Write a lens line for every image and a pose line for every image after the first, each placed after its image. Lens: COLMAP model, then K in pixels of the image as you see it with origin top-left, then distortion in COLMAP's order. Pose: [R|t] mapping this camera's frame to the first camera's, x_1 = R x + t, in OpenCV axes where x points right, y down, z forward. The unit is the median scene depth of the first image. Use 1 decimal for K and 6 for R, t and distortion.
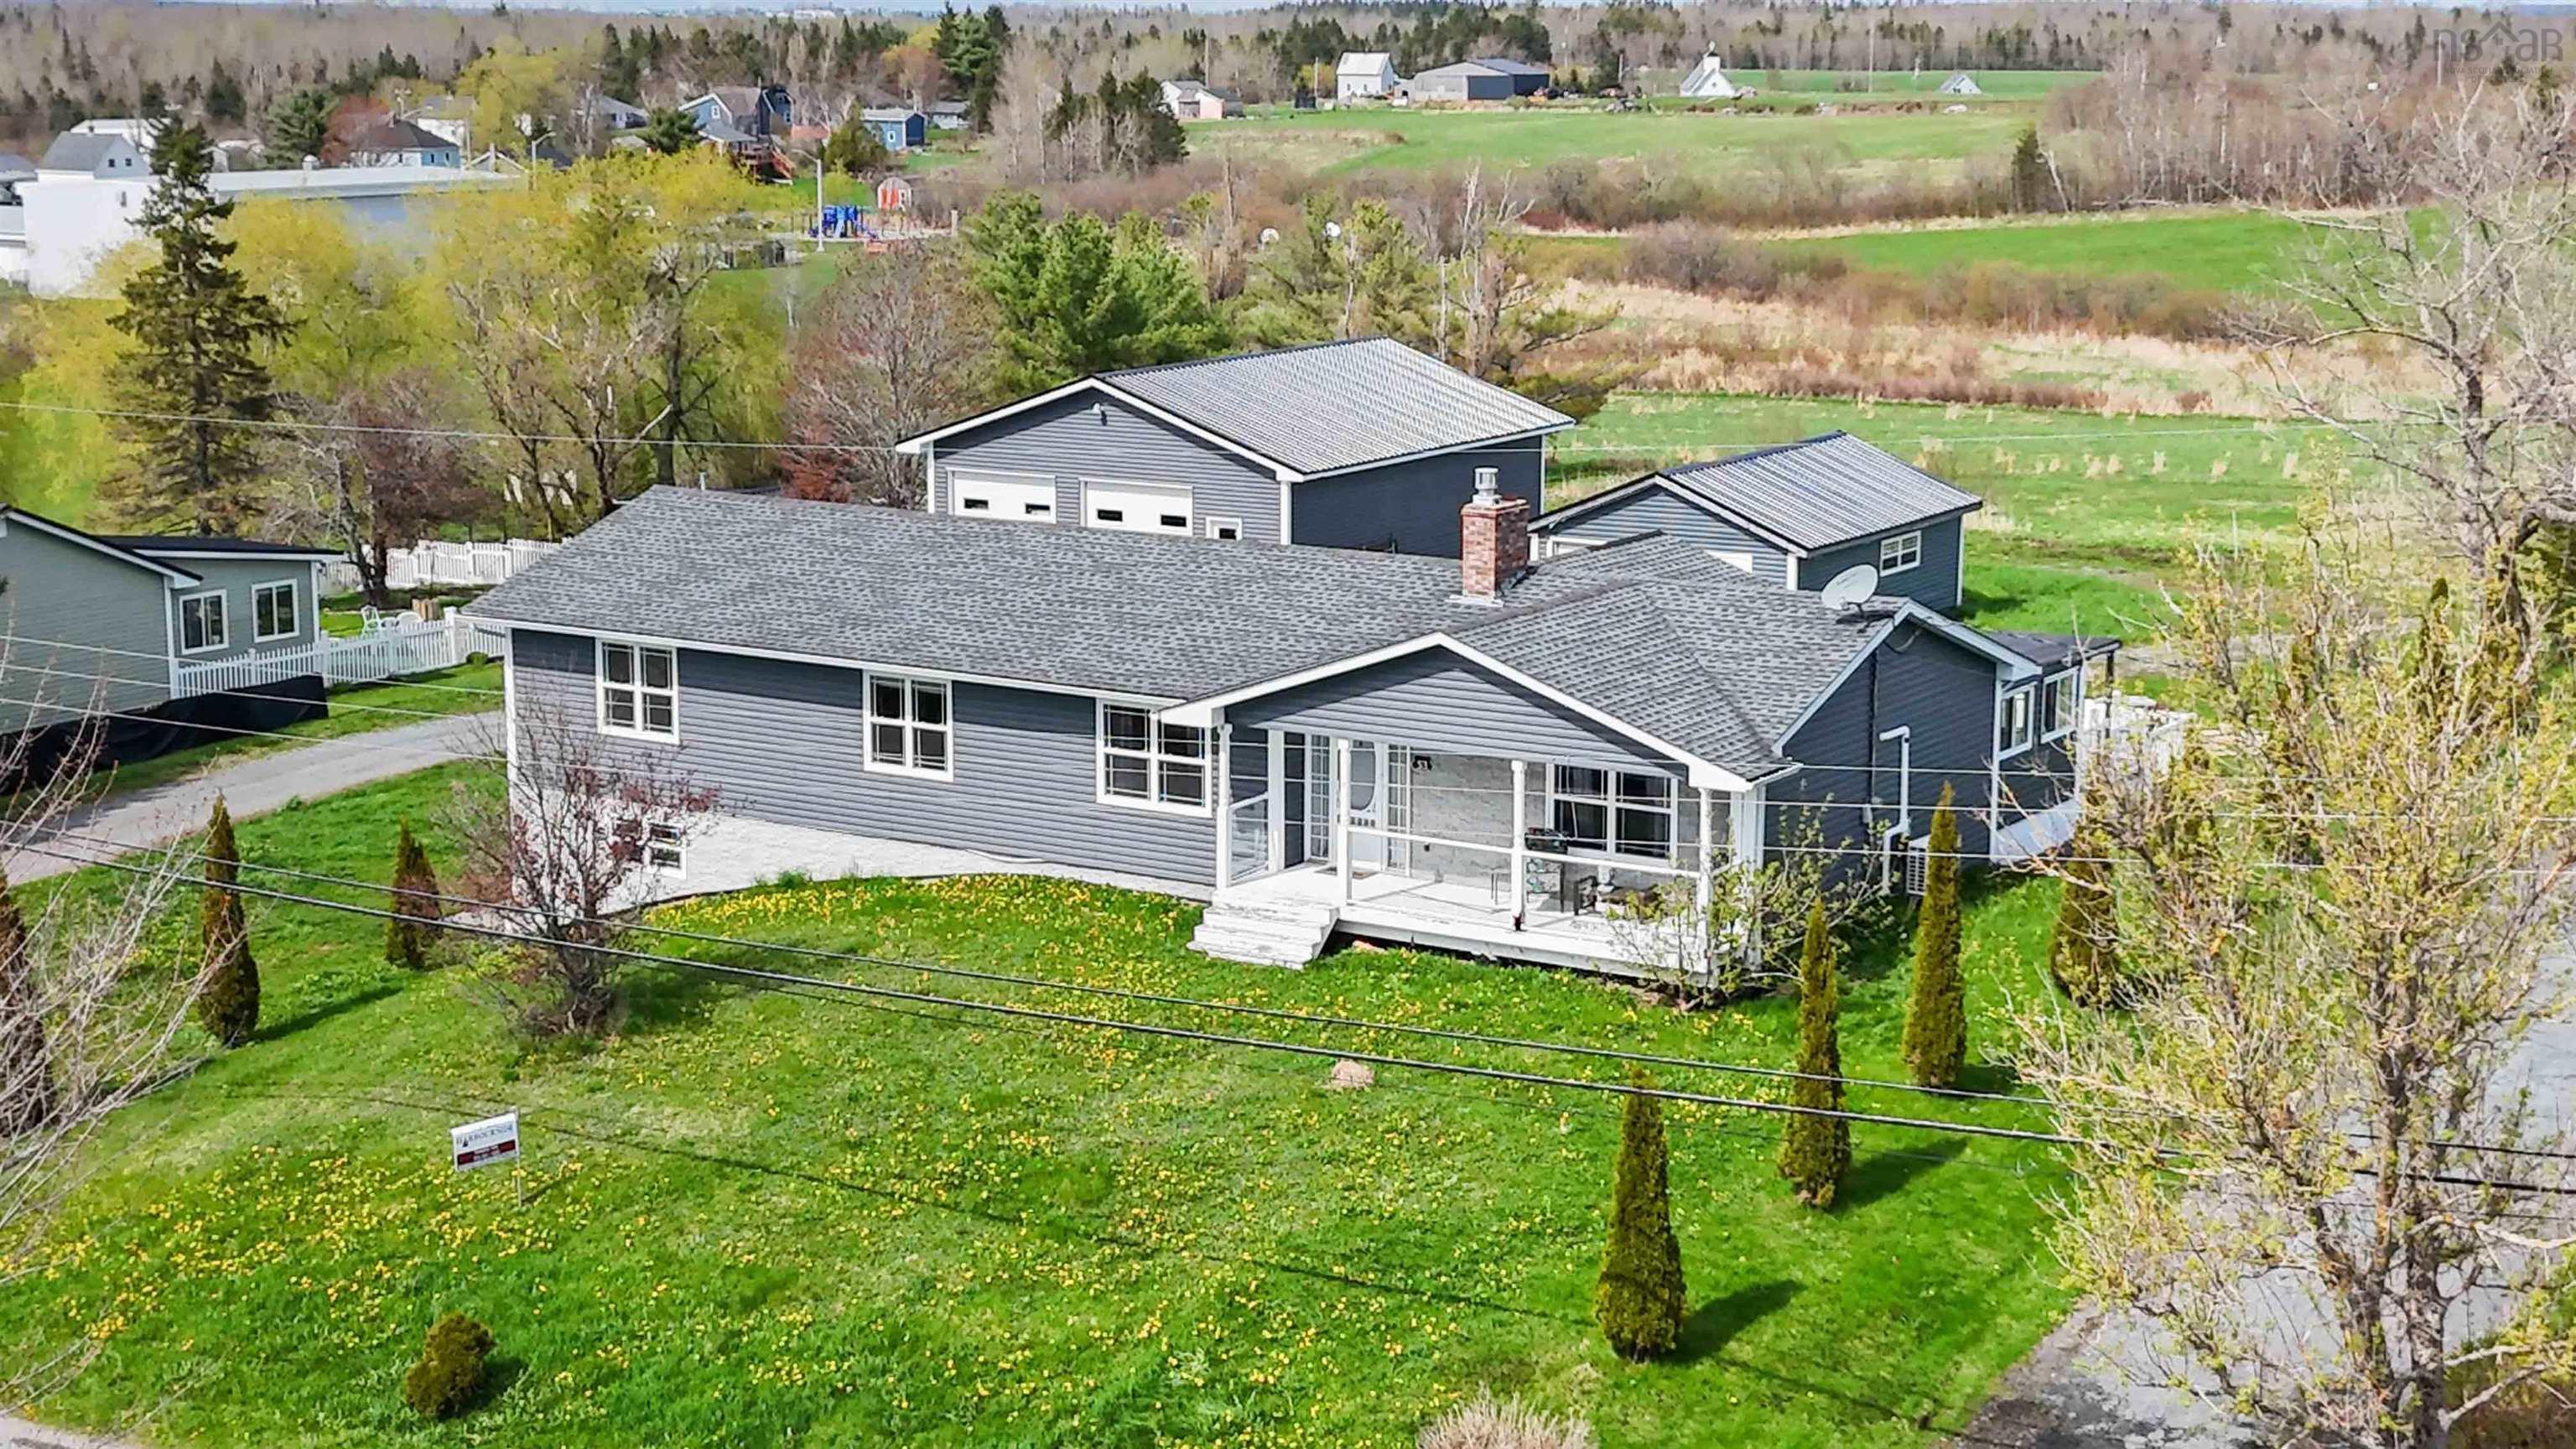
lens RADIAL K [[3768.7, 0, 1288.0], [0, 3768.7, 724.5], [0, 0, 1]] dist [0.087490, -0.123559]
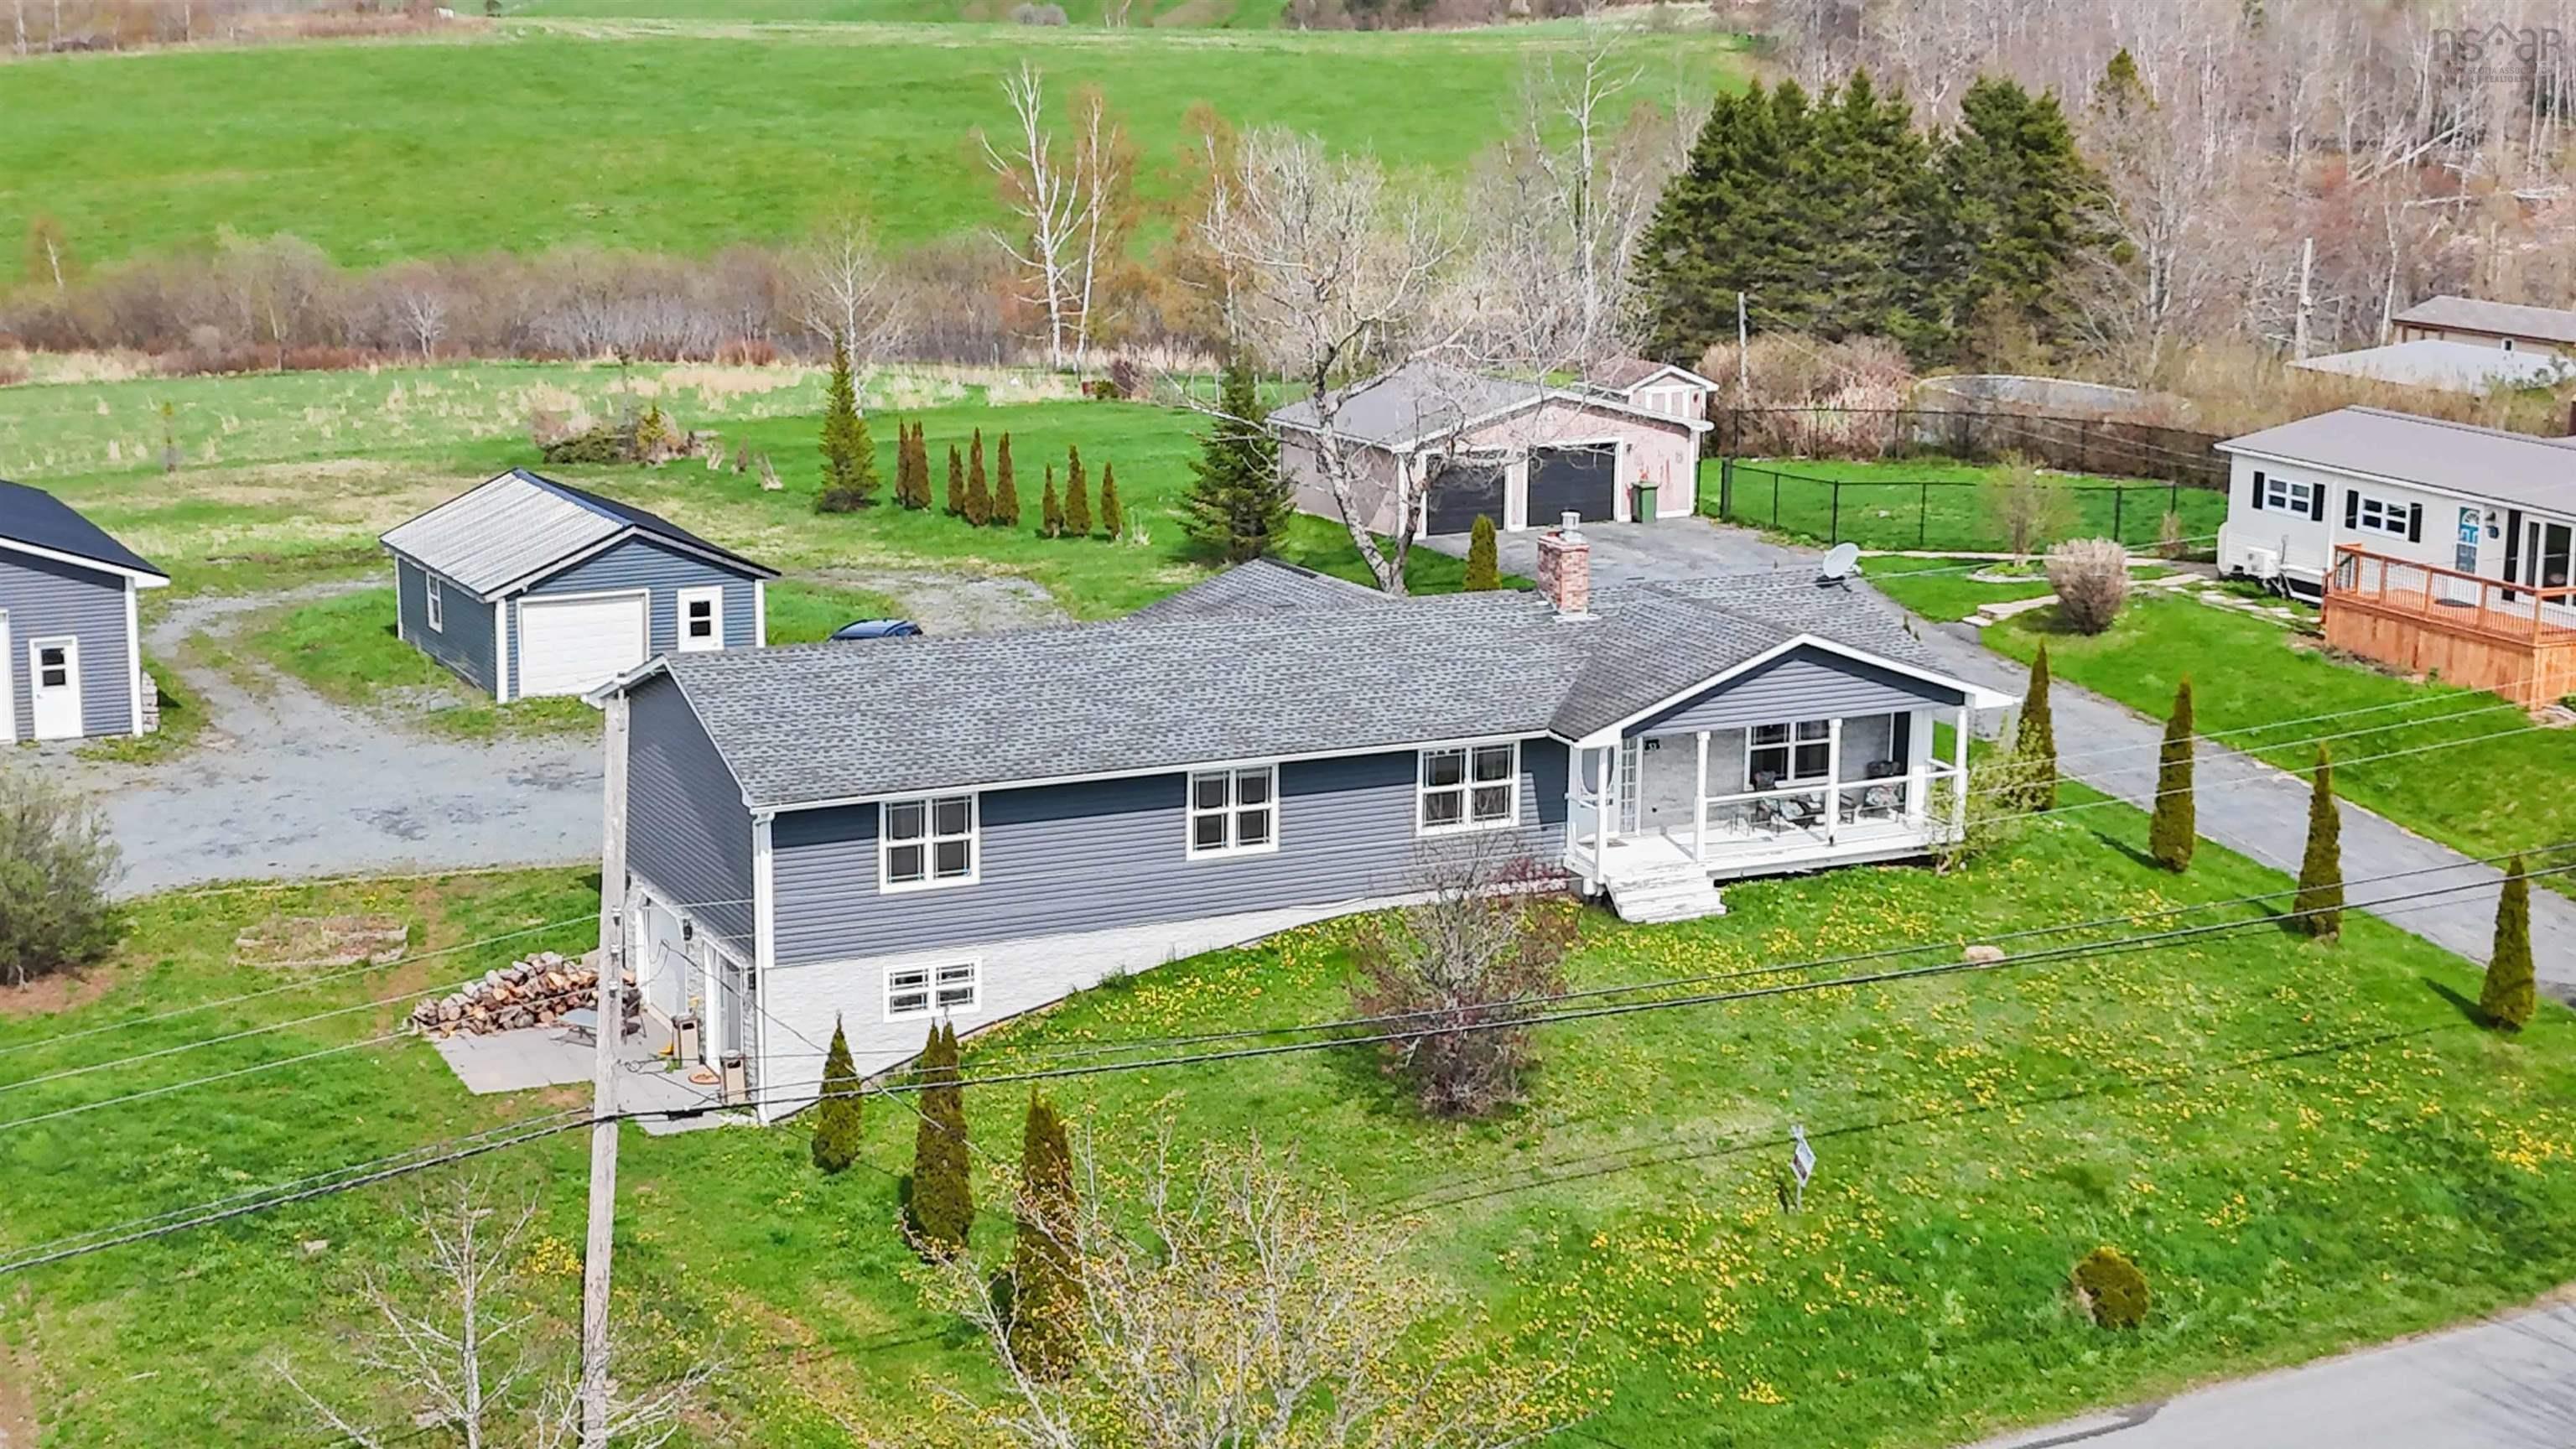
lens RADIAL K [[3768.7, 0, 1288.0], [0, 3768.7, 724.5], [0, 0, 1]] dist [0.087490, -0.123559]
pose [[0.504304, -0.173084, 0.846002, -0.735600], [0.147788, 0.982551, 0.112923, -0.105831], [-0.850786, 0.068081, 0.521084, 0.290503]]
